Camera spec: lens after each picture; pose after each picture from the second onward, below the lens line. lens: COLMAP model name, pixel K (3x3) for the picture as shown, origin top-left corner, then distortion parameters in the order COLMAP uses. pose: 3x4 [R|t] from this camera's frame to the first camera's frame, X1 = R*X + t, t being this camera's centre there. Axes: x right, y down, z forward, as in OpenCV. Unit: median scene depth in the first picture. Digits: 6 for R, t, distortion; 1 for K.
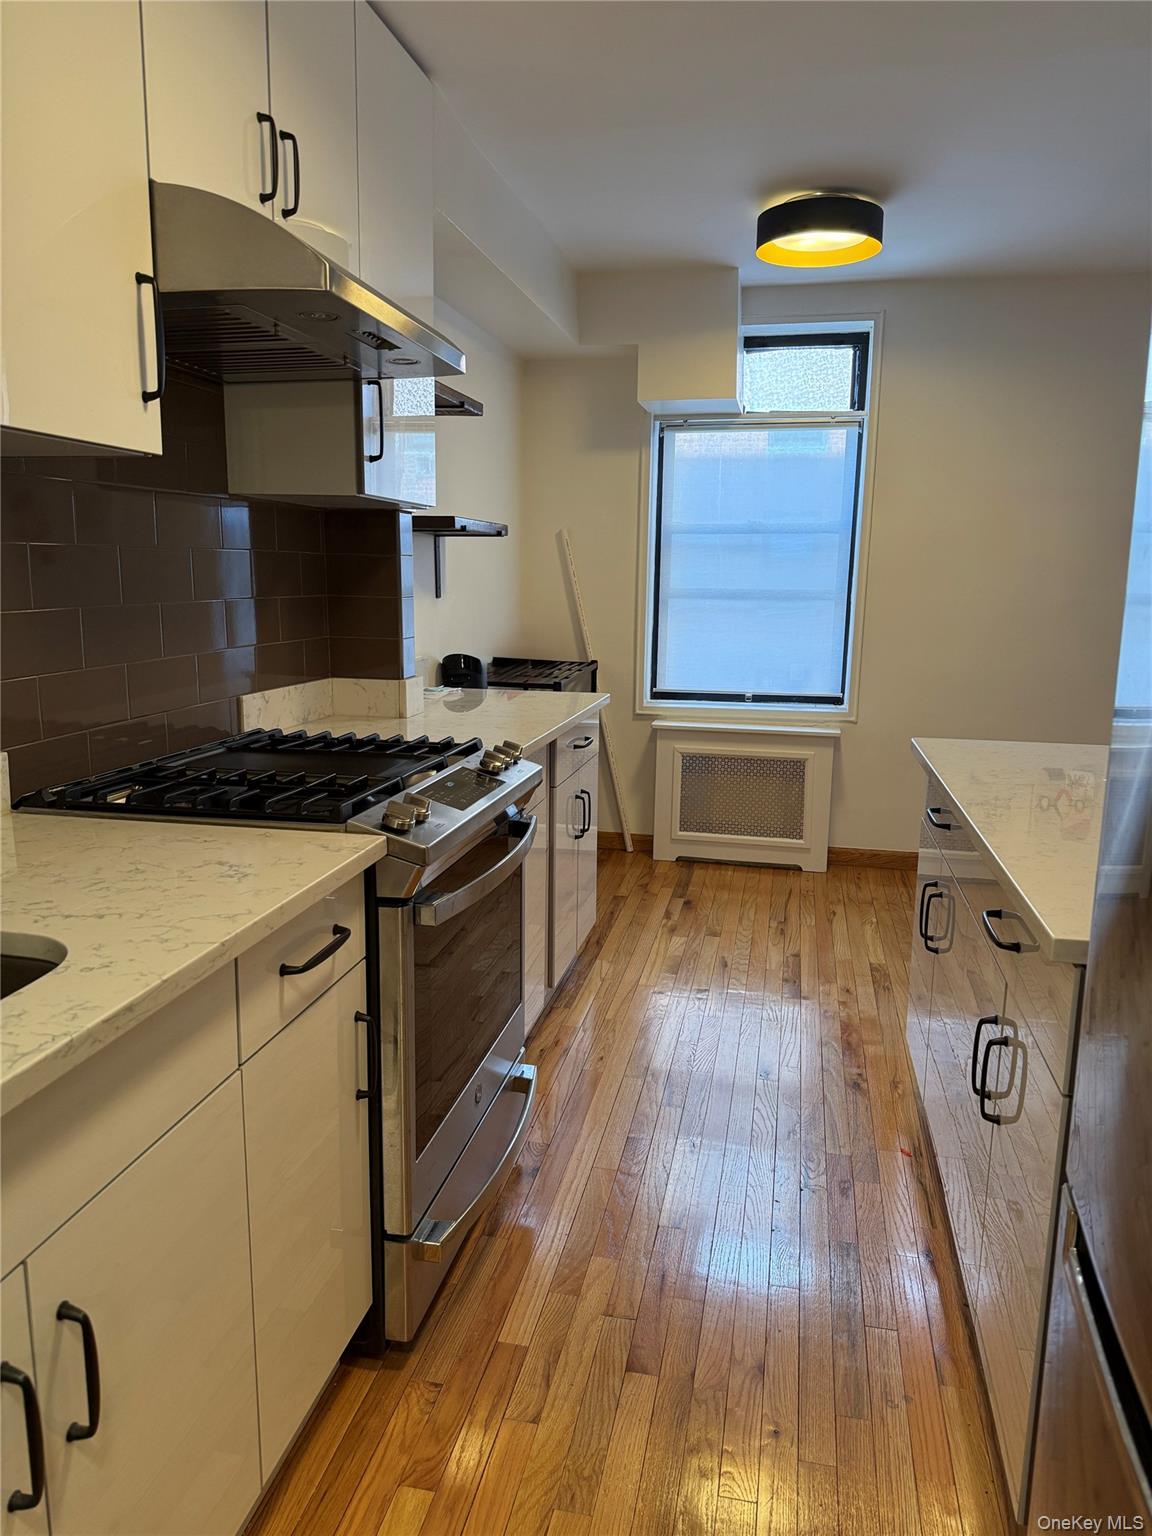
lens RADIAL K [[1099.4, 0, 571.9], [0, 1099.4, 766.7], [0, 0, 1]] dist [0.138736, -0.172542]
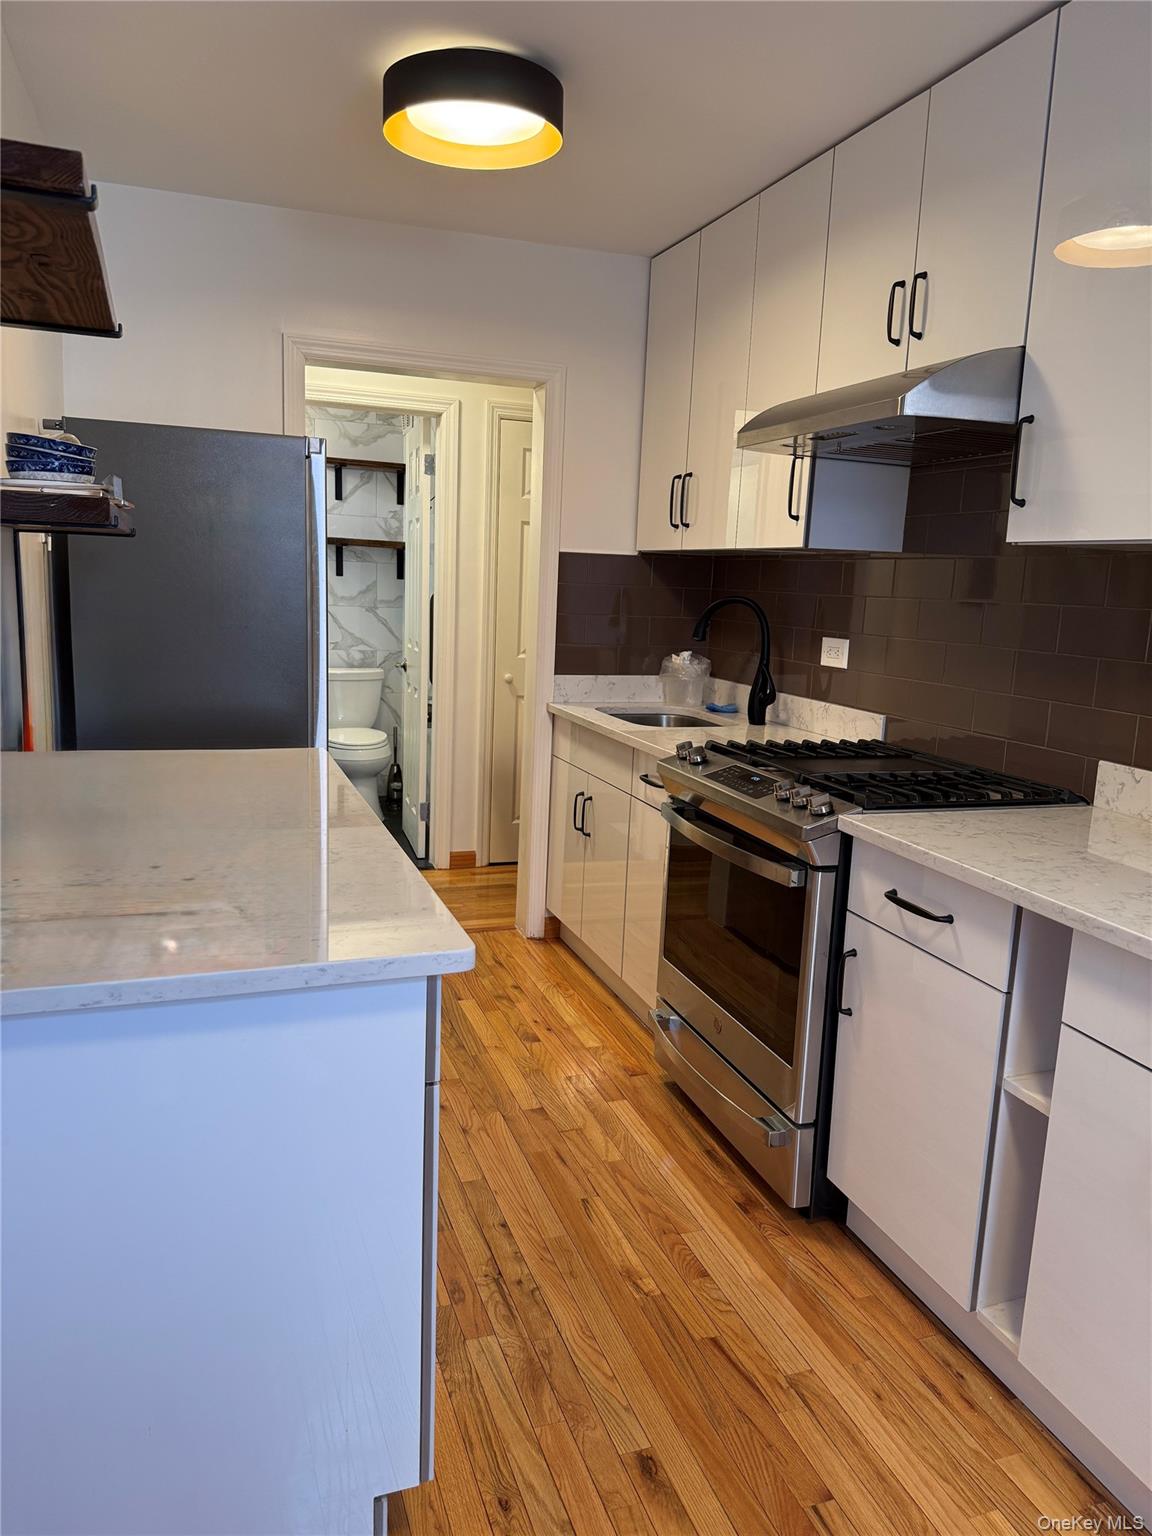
lens RADIAL K [[1099.4, 0, 571.9], [0, 1099.4, 766.7], [0, 0, 1]] dist [0.138736, -0.172542]
pose [[-0.855764, 0.044837, -0.515420, 0.732469], [-0.142022, 0.937608, 0.317366, -0.375107], [0.497492, 0.344791, -0.796003, 1.937936]]
